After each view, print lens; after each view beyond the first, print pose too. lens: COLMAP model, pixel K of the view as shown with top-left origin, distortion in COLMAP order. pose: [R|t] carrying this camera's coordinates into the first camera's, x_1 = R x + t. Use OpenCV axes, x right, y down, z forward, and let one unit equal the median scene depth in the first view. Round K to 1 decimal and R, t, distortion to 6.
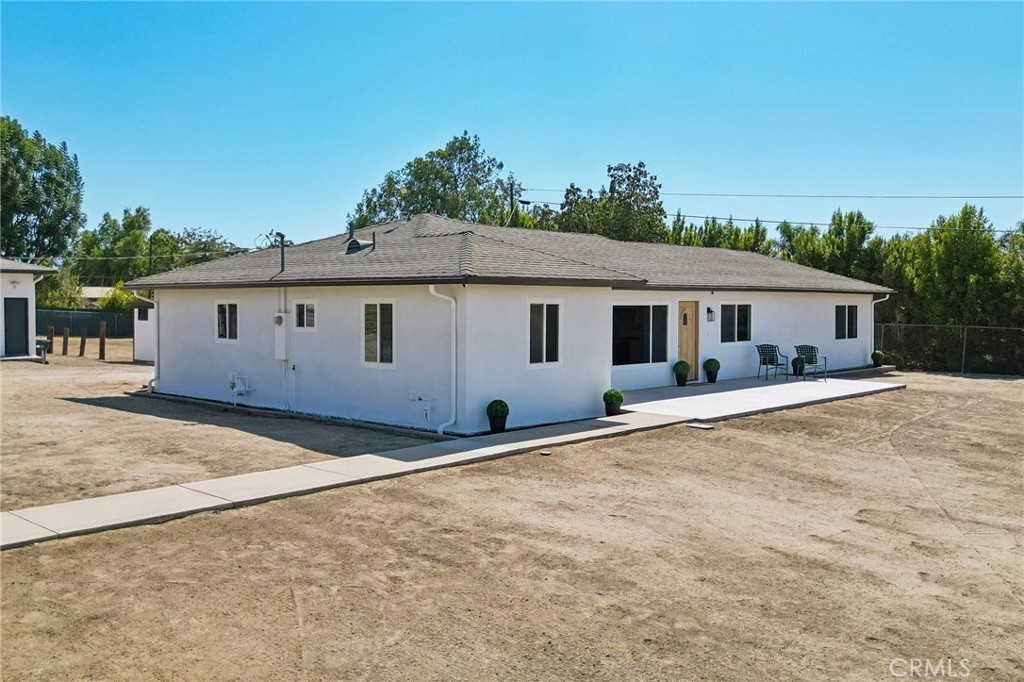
lens RADIAL K [[919.5, 0, 512.0], [0, 919.5, 341.0], [0, 0, 1]] dist [0.092305, -0.008628]
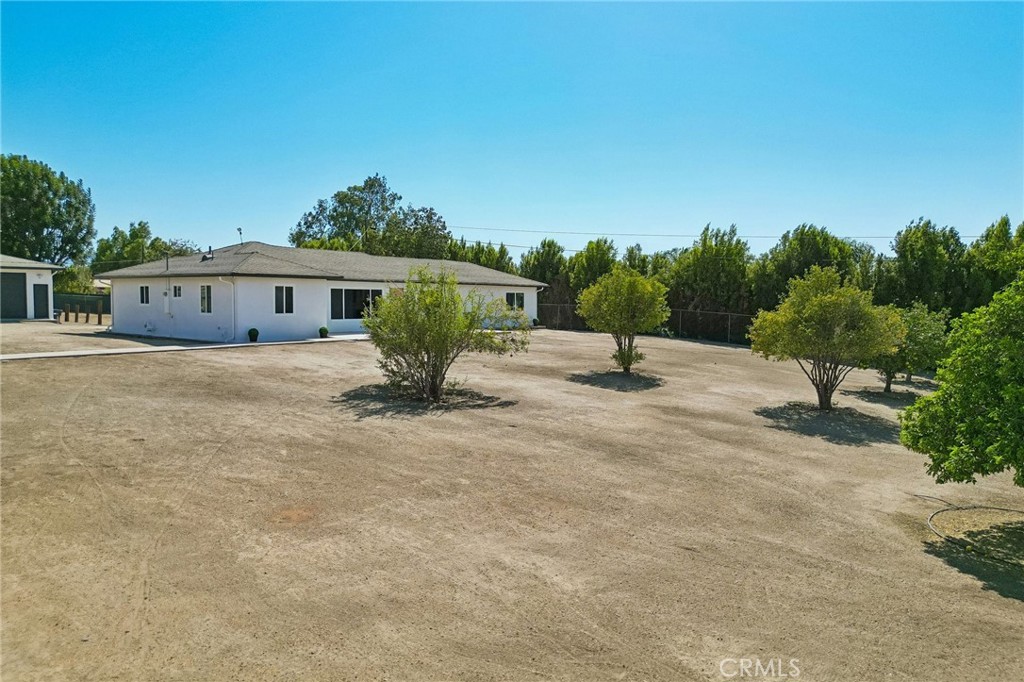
lens RADIAL K [[678.4, 0, 512.0], [0, 678.4, 341.0], [0, 0, 1]] dist [-0.002637, 0.001903]
pose [[0.993799, 0.002196, 0.111171, 0.078650], [-0.005043, 0.999666, 0.025332, 0.009185], [-0.111078, -0.025736, 0.993478, -0.133414]]
